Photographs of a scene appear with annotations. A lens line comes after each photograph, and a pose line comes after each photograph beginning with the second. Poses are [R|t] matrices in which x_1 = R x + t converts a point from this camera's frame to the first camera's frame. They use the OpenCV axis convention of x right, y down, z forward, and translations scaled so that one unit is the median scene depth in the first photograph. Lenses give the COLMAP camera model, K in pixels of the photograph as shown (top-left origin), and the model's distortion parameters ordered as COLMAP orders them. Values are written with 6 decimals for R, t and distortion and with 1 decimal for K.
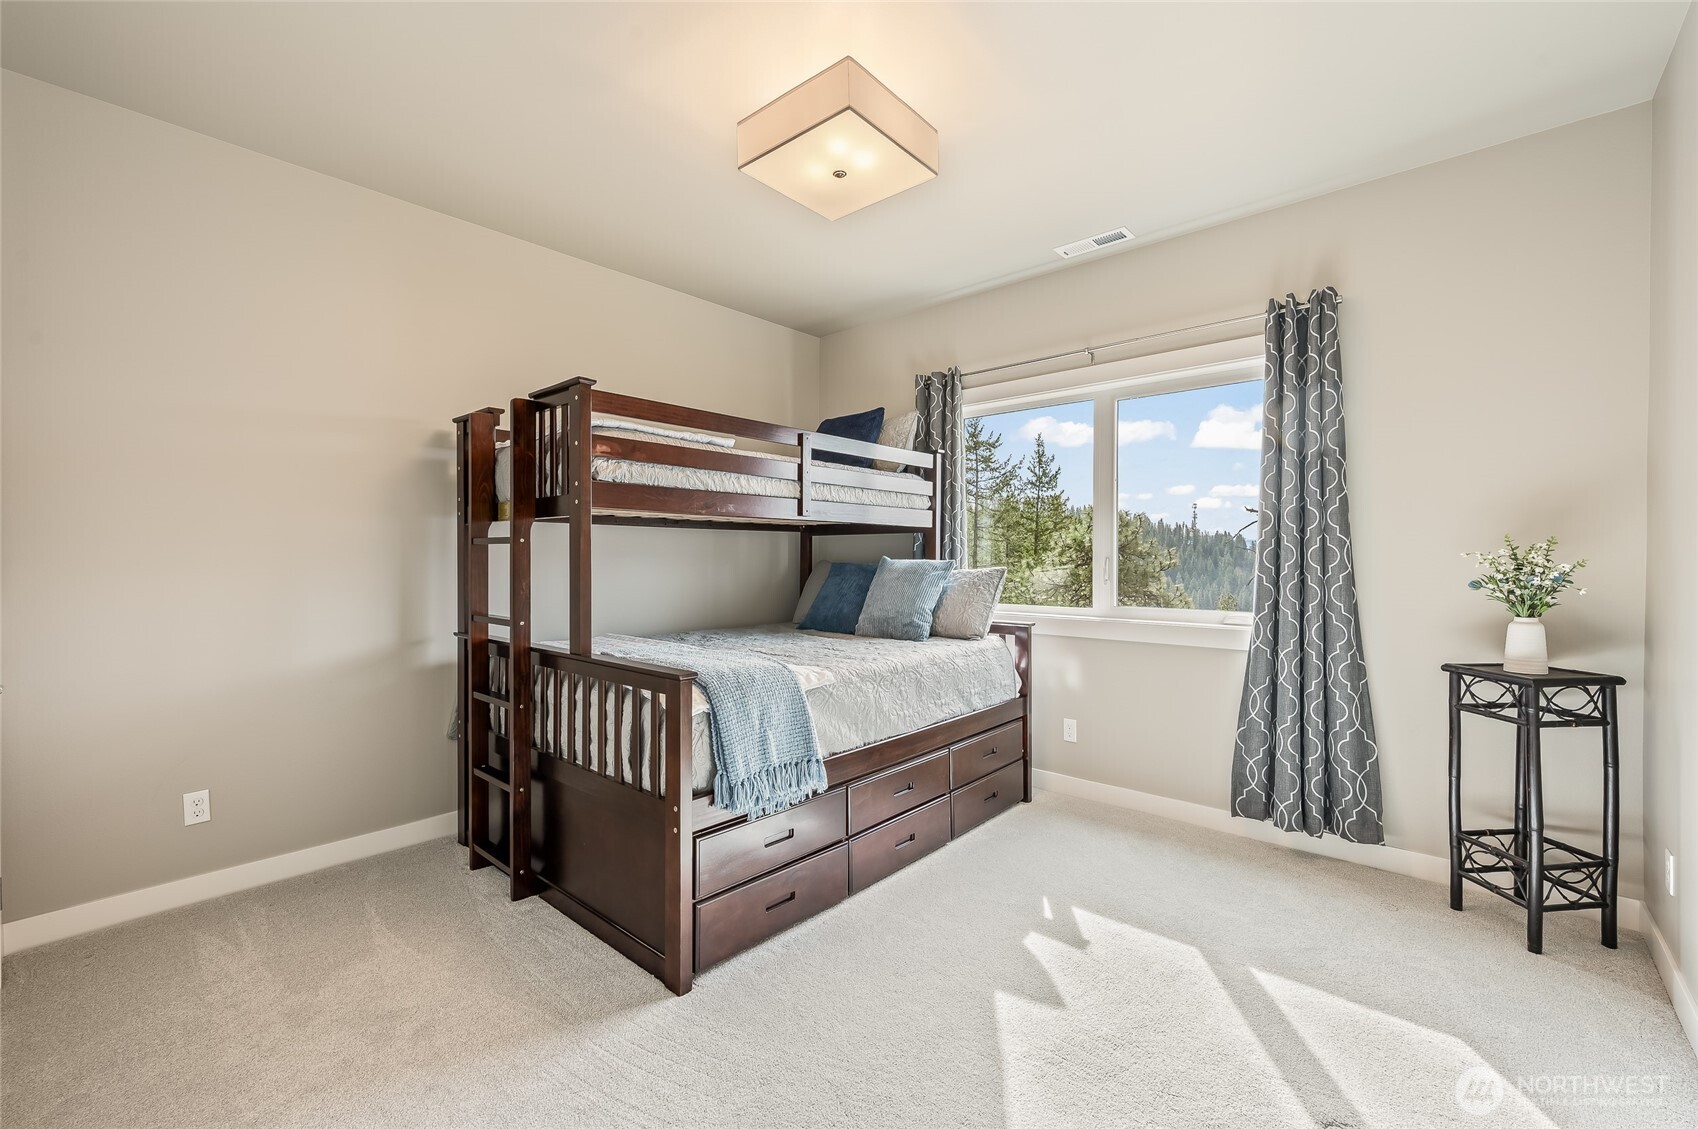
lens RADIAL K [[697.5, 0, 853.8], [0, 697.5, 567.5], [0, 0, 1]] dist [0.000811, 0.000126]
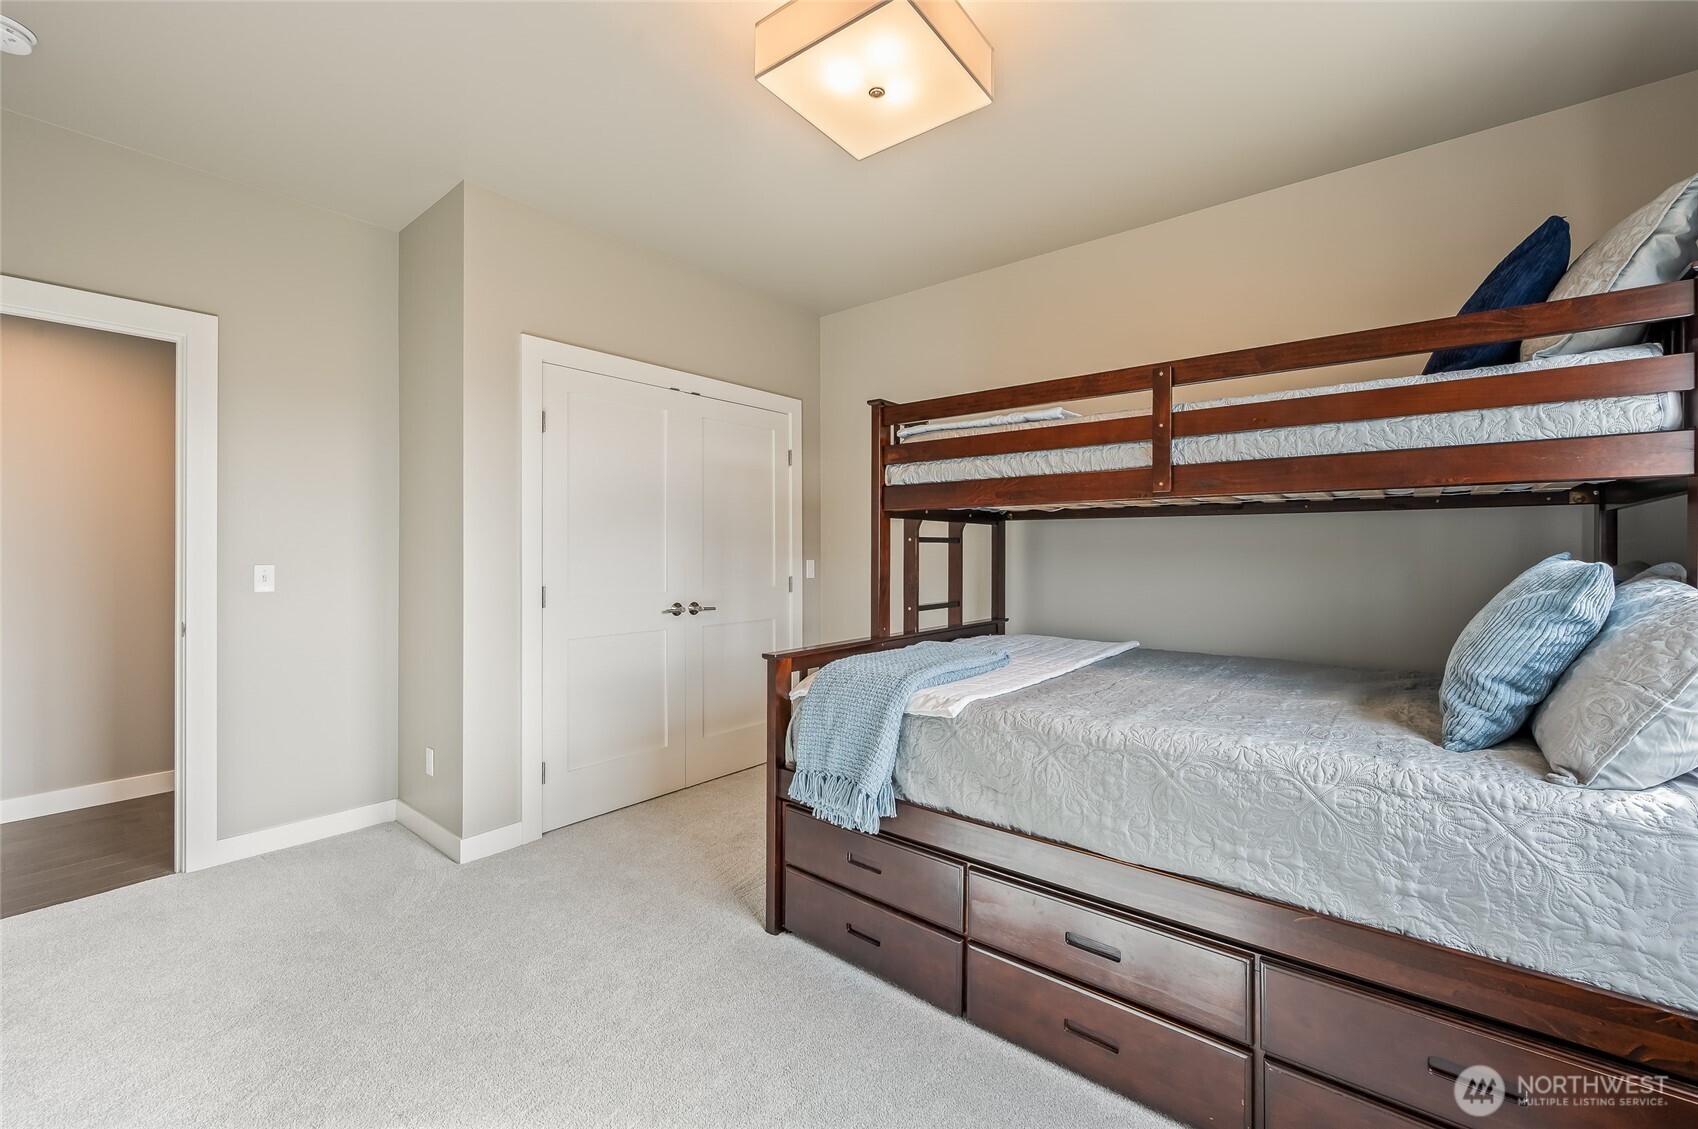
lens RADIAL K [[697.5, 0, 853.2], [0, 697.5, 550.1], [0, 0, 1]] dist [0.000811, 0.000126]
pose [[0.049289, -0.000485, -0.998784, 0.637322], [-0.017836, 0.999840, -0.001366, -0.014163], [0.998625, 0.017882, 0.049272, 0.742820]]
